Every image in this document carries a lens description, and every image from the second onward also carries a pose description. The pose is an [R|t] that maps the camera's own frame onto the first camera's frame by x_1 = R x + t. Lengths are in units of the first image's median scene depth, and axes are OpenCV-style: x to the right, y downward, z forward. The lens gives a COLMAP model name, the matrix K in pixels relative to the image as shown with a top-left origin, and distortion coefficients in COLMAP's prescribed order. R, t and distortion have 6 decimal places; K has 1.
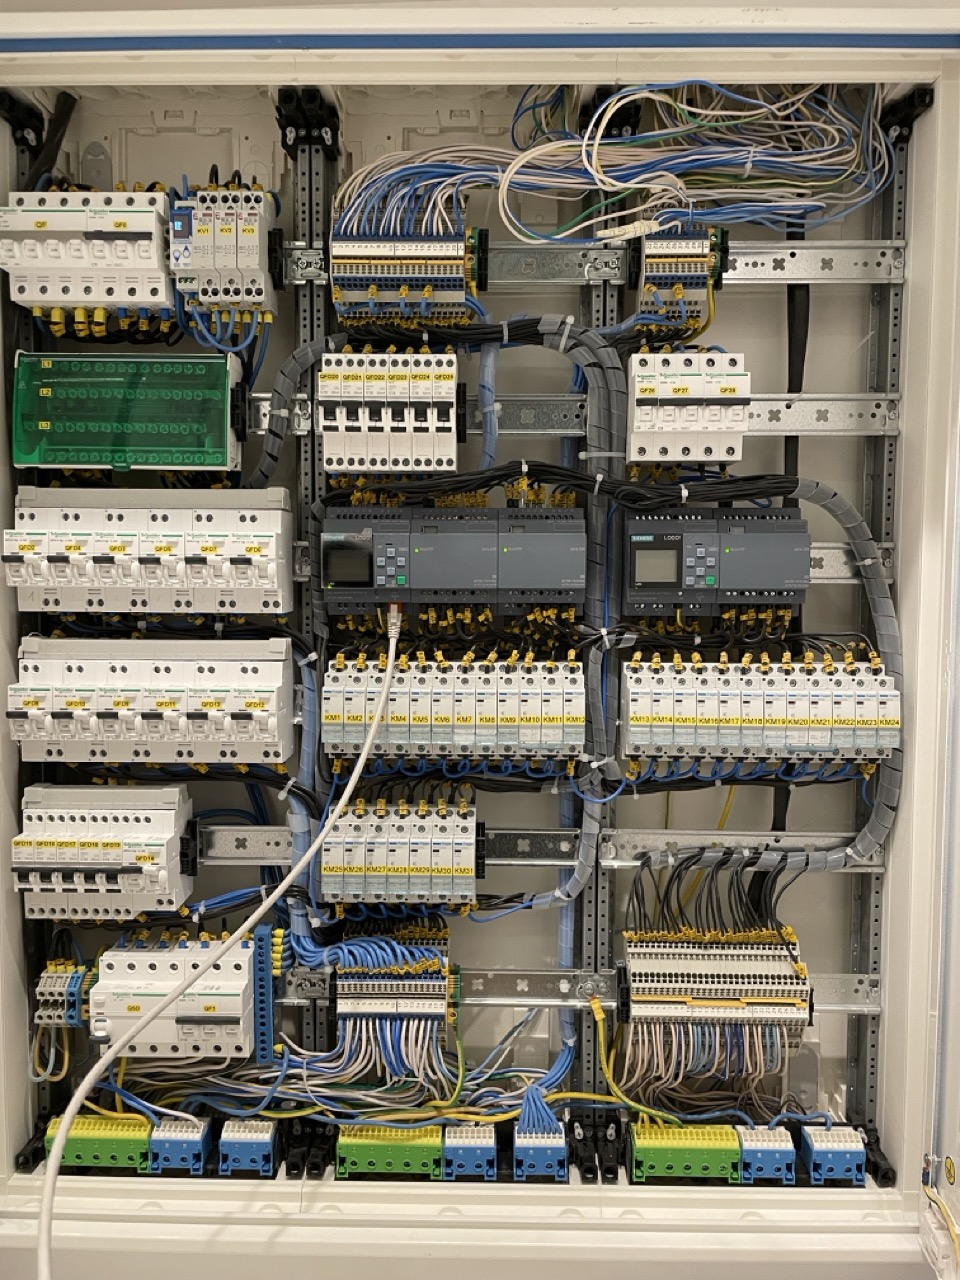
lens RADIAL K [[975.5, 0, 480.0], [0, 975.5, 640.0], [0, 0, 1]] dist [0.034811, -0.000126]
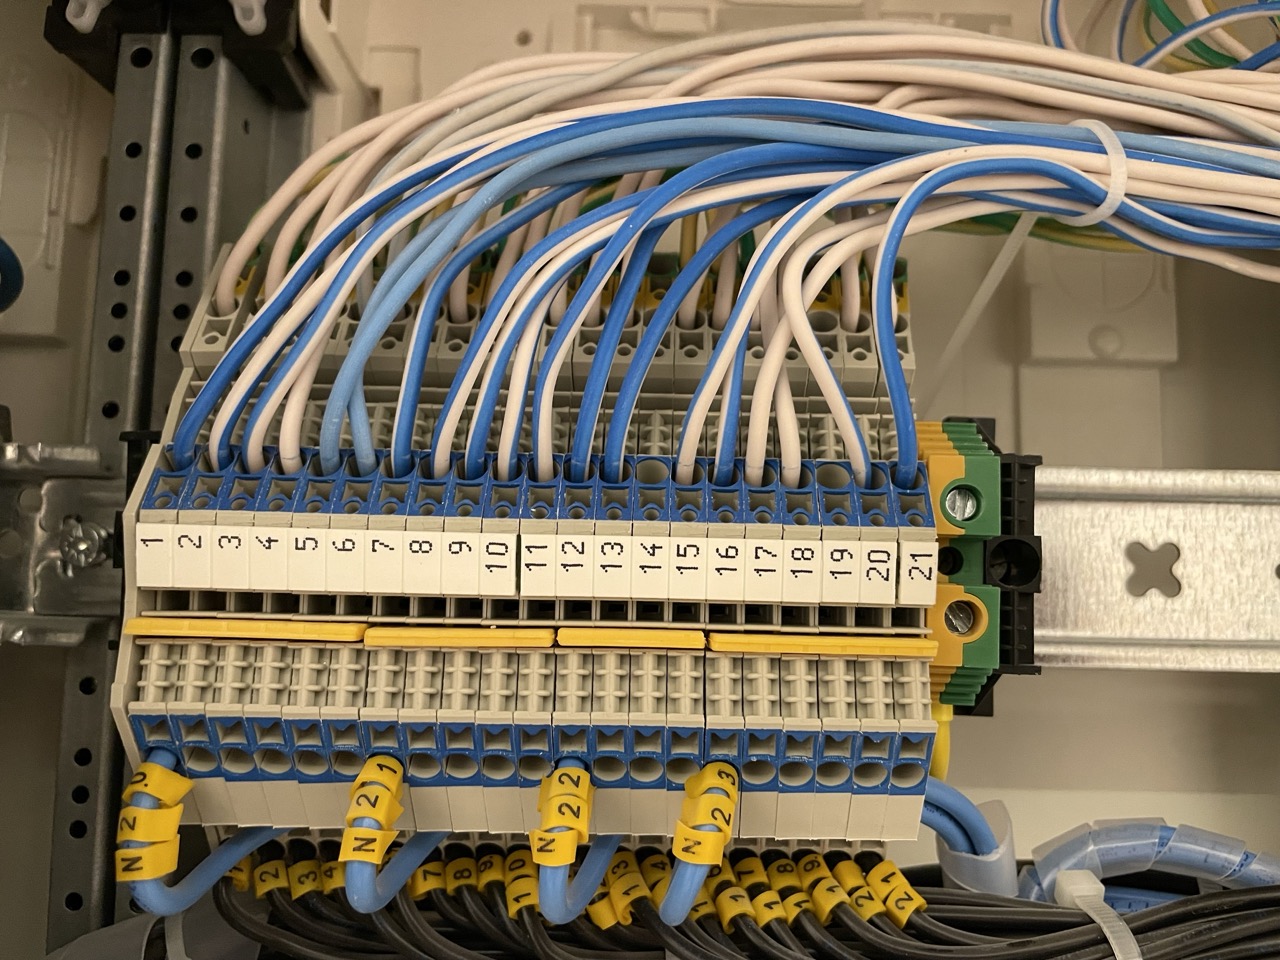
lens RADIAL K [[975.5, 0, 640.0], [0, 975.5, 480.0], [0, 0, 1]] dist [0.034811, -0.000126]
pose [[0.999670, 0.023056, 0.011356, -0.062234], [-0.020711, 0.984305, -0.175256, -0.347167], [-0.015219, 0.174963, 0.984457, 0.756406]]
